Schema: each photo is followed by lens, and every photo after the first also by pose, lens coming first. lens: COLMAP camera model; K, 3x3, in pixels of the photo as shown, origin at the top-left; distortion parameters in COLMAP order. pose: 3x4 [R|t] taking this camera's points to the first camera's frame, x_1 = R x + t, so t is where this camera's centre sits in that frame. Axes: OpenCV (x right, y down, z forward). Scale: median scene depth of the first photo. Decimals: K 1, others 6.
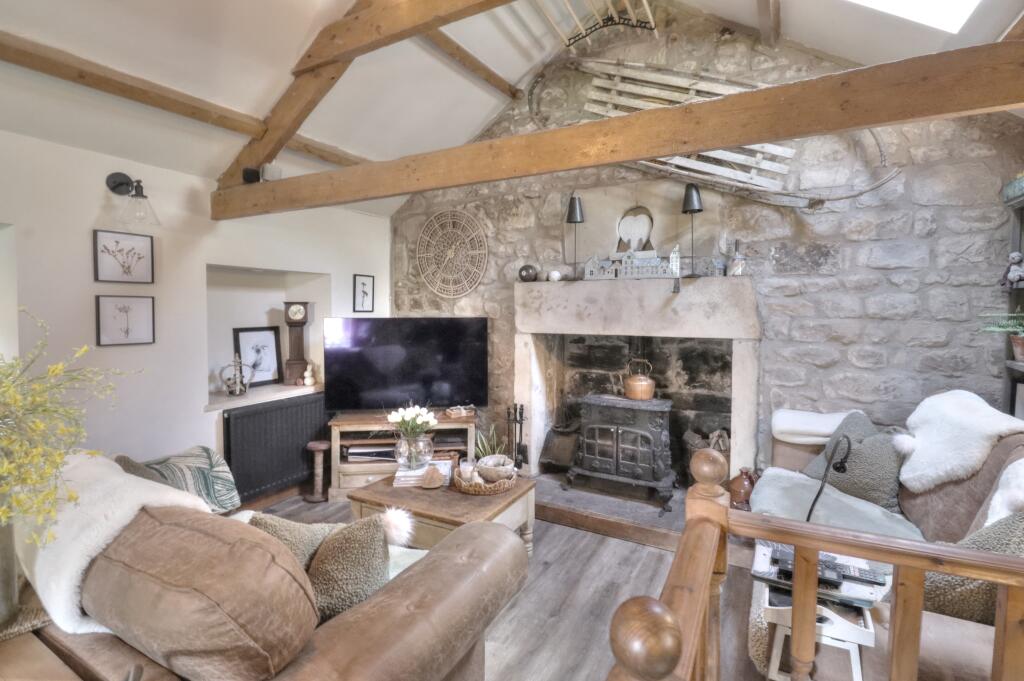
lens RADIAL K [[479.9, 0, 518.7], [0, 479.9, 327.3], [0, 0, 1]] dist [-0.002051, -0.013384]
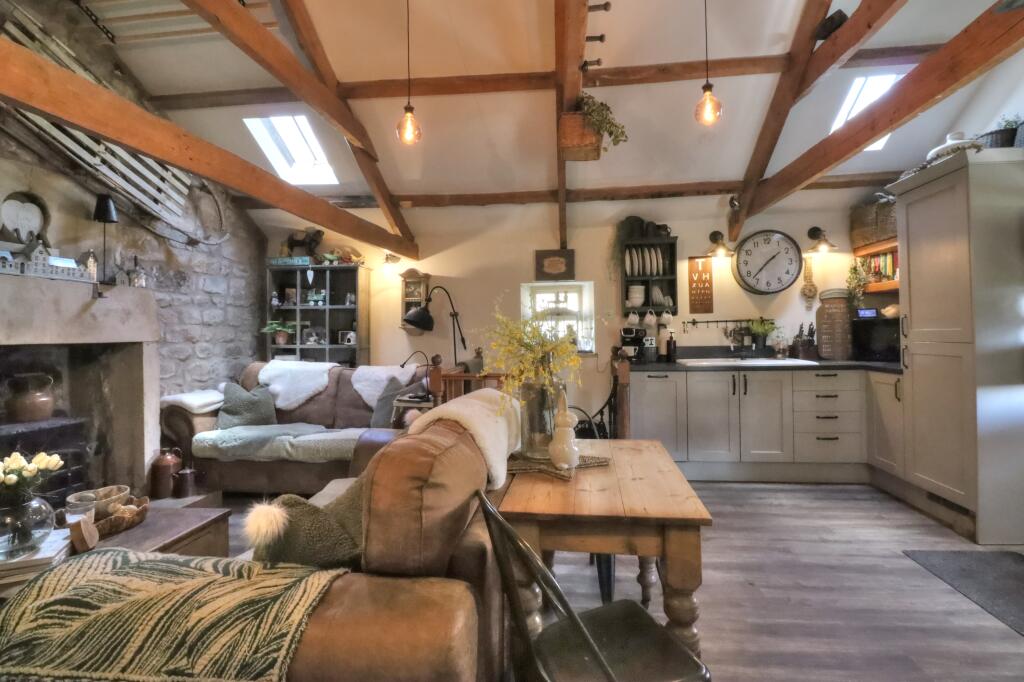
lens RADIAL K [[479.9, 0, 518.7], [0, 479.9, 327.8], [0, 0, 1]] dist [-0.002051, -0.013384]
pose [[-0.353057, 0.014159, 0.935495, -0.934633], [0.052834, 0.998592, 0.004826, 0.032449], [-0.934109, 0.051130, -0.353308, 0.551246]]
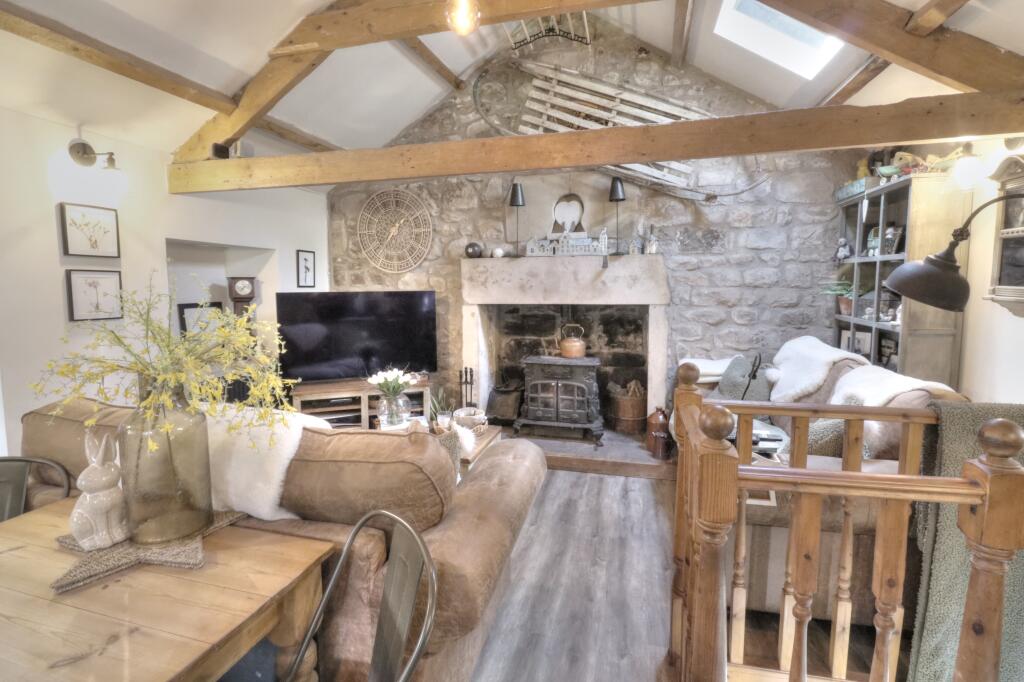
lens RADIAL K [[479.9, 0, 518.7], [0, 479.9, 327.8], [0, 0, 1]] dist [-0.002051, -0.013384]
pose [[0.972655, -0.028404, 0.230513, -0.173084], [0.017511, 0.998637, 0.049168, 0.016864], [-0.231595, -0.043787, 0.971826, -0.138668]]
